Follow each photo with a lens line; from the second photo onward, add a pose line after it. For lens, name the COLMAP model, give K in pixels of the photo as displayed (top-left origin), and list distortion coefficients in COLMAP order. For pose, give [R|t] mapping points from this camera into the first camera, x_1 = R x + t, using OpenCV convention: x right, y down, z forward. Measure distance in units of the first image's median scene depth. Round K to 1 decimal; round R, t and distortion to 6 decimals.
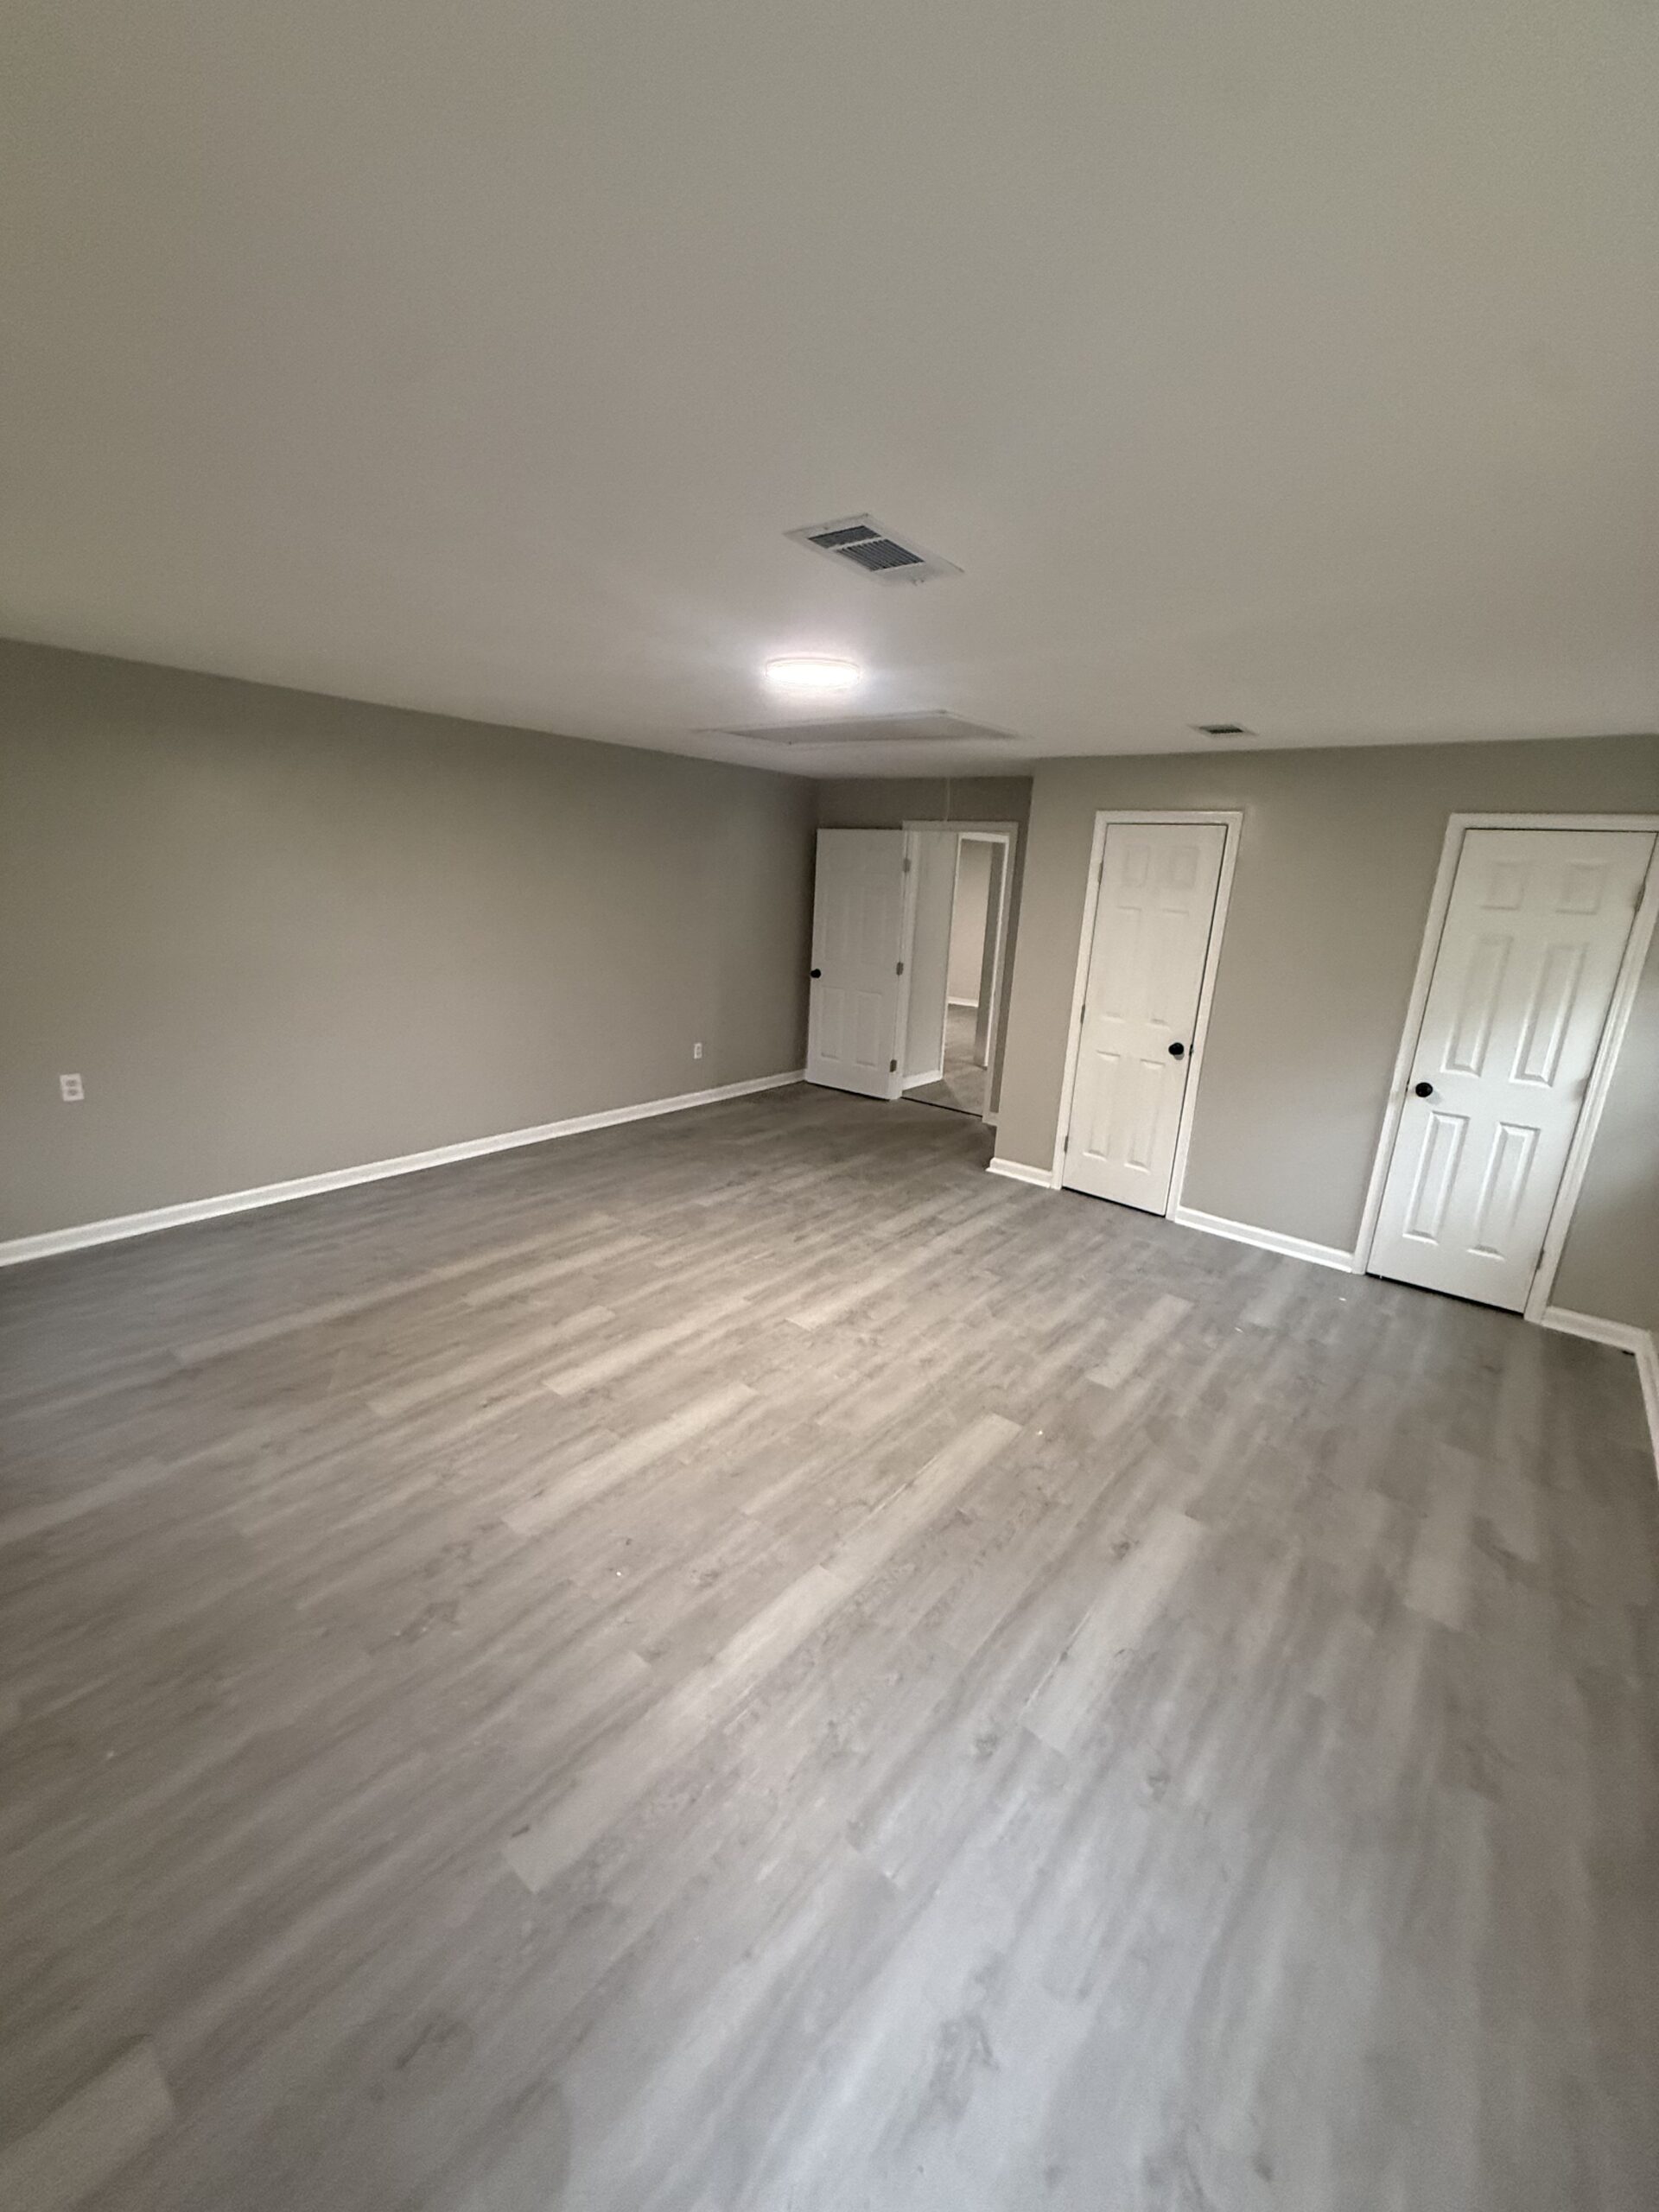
lens RADIAL K [[883.1, 0, 825.7], [0, 883.1, 1103.8], [0, 0, 1]] dist [-0.001160, -0.000917]
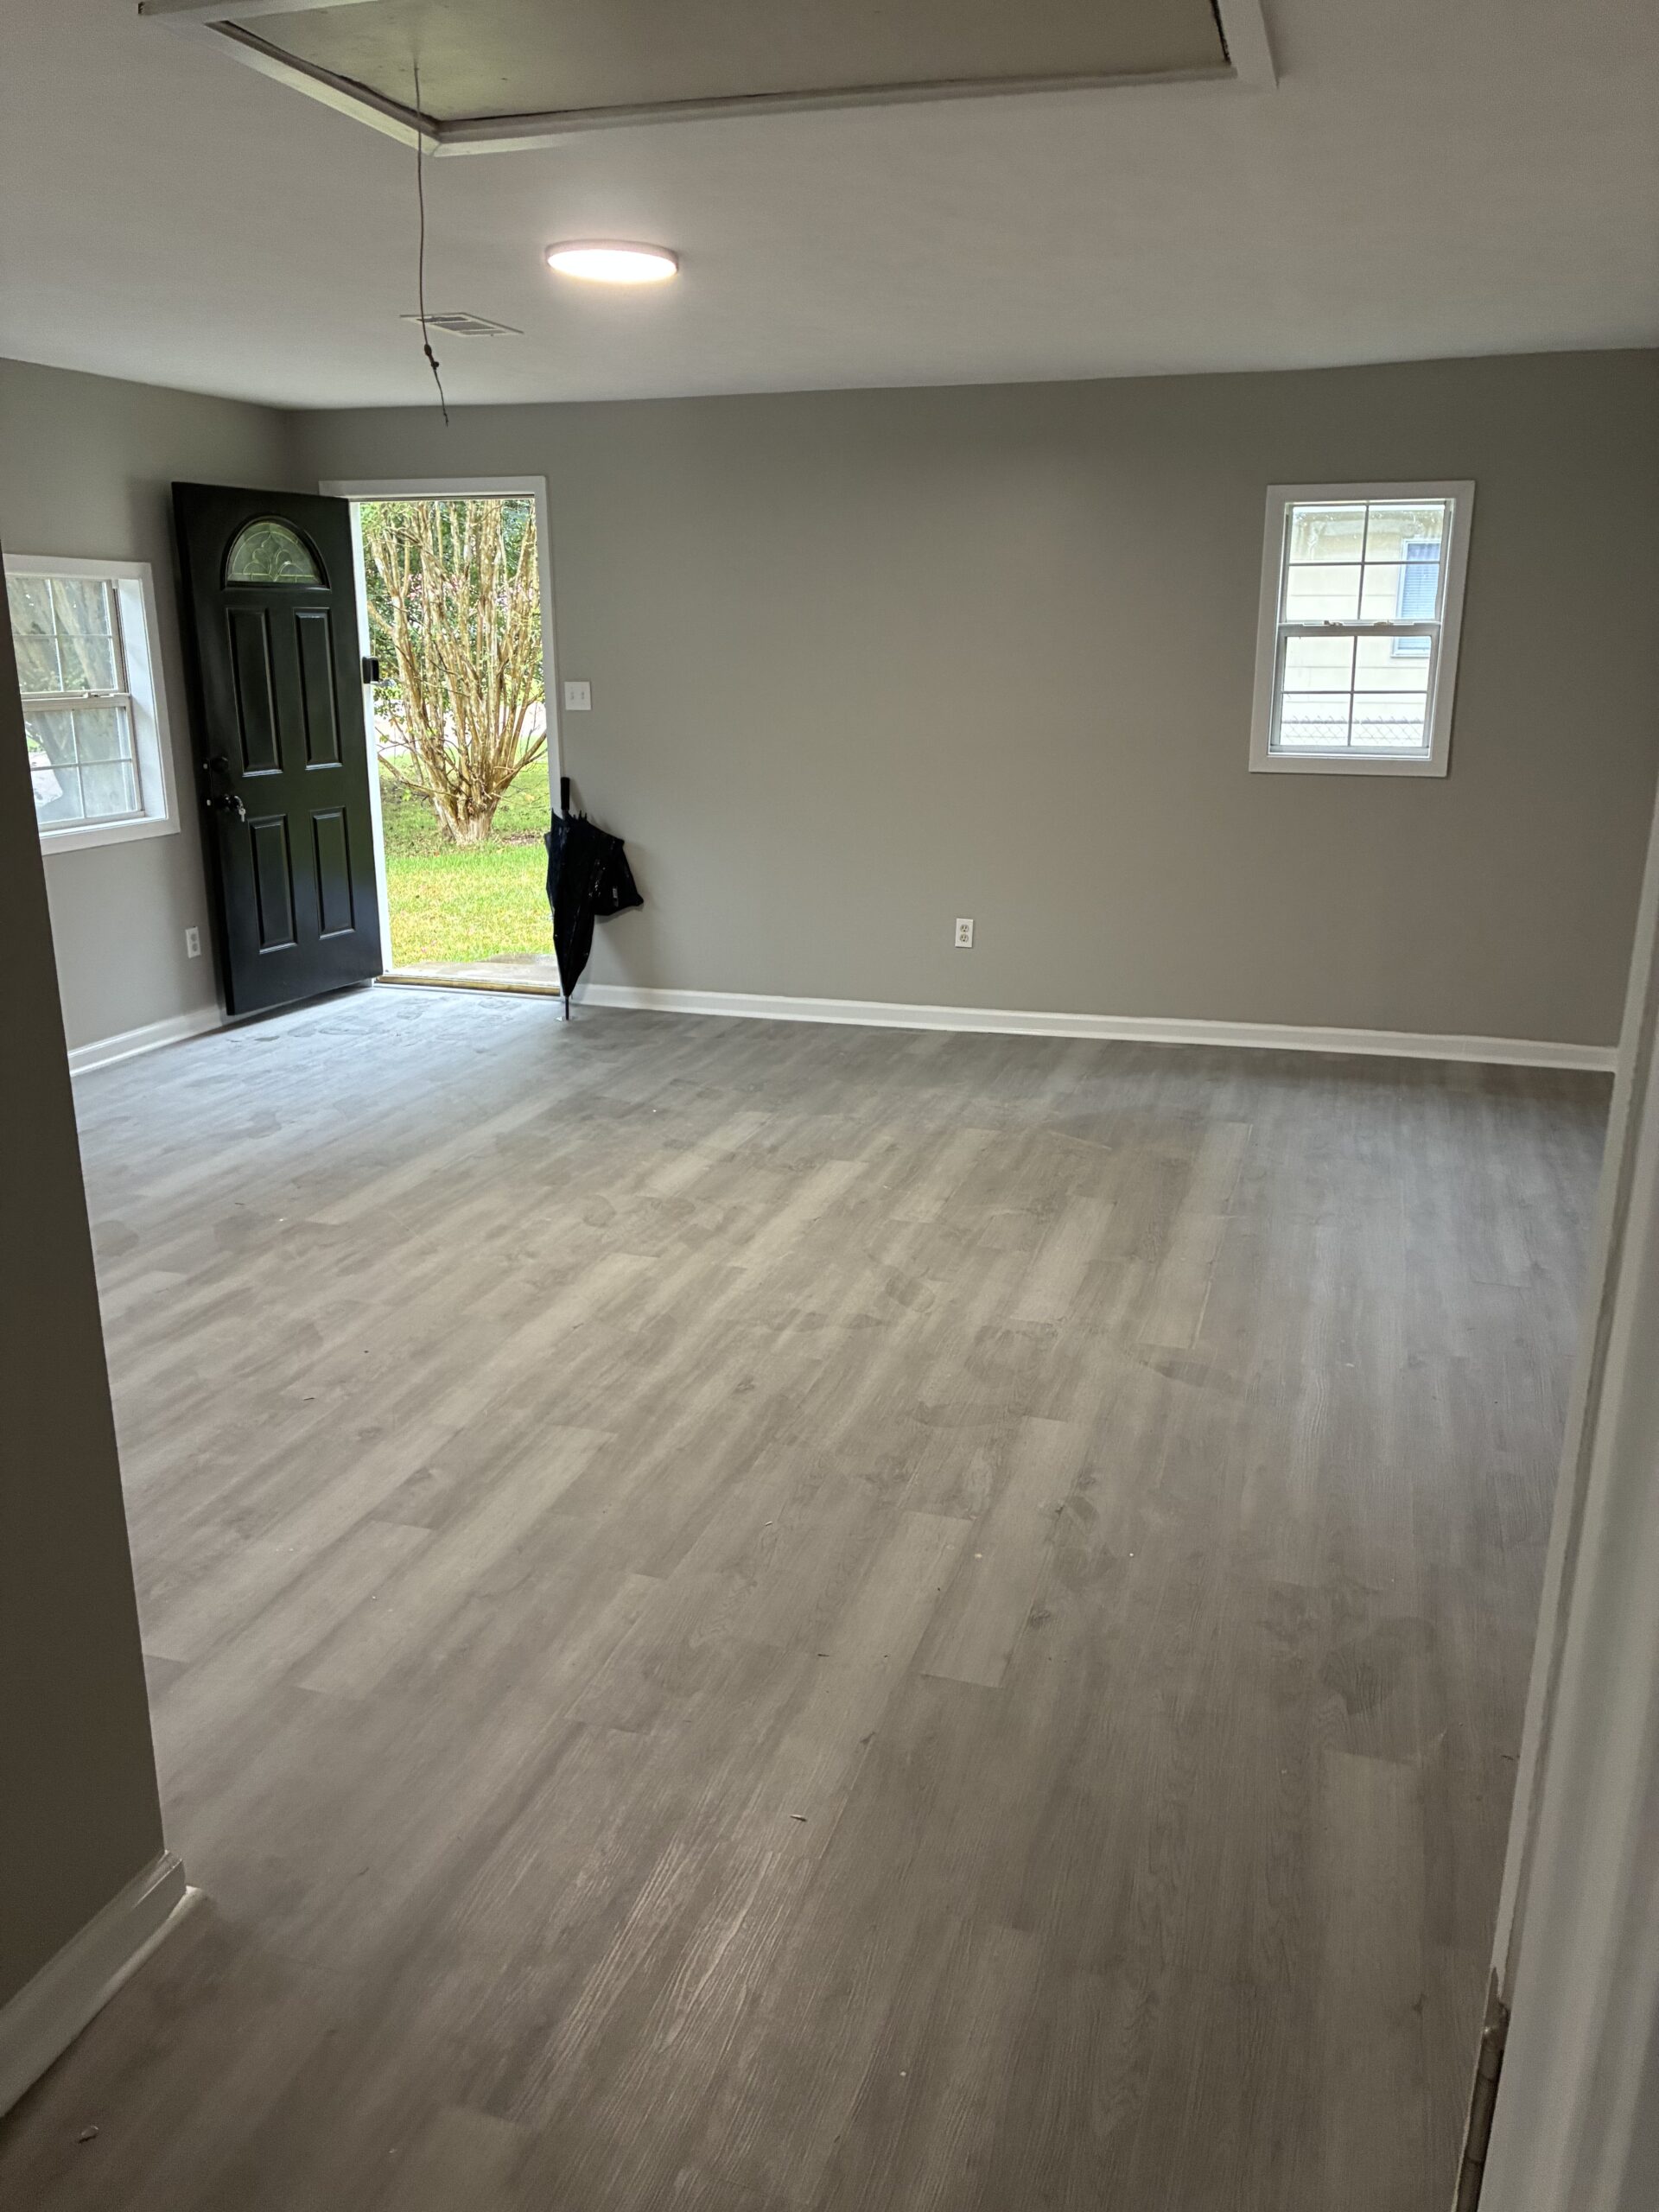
lens RADIAL K [[1692.3, 0, 831.8], [0, 1692.3, 1105.7], [0, 0, 1]] dist [0.029904, -0.015187]
pose [[-0.928834, 0.046292, -0.367594, 0.280100], [-0.145720, 0.866556, 0.477332, -0.451177], [0.340637, 0.496928, -0.798141, 1.948430]]
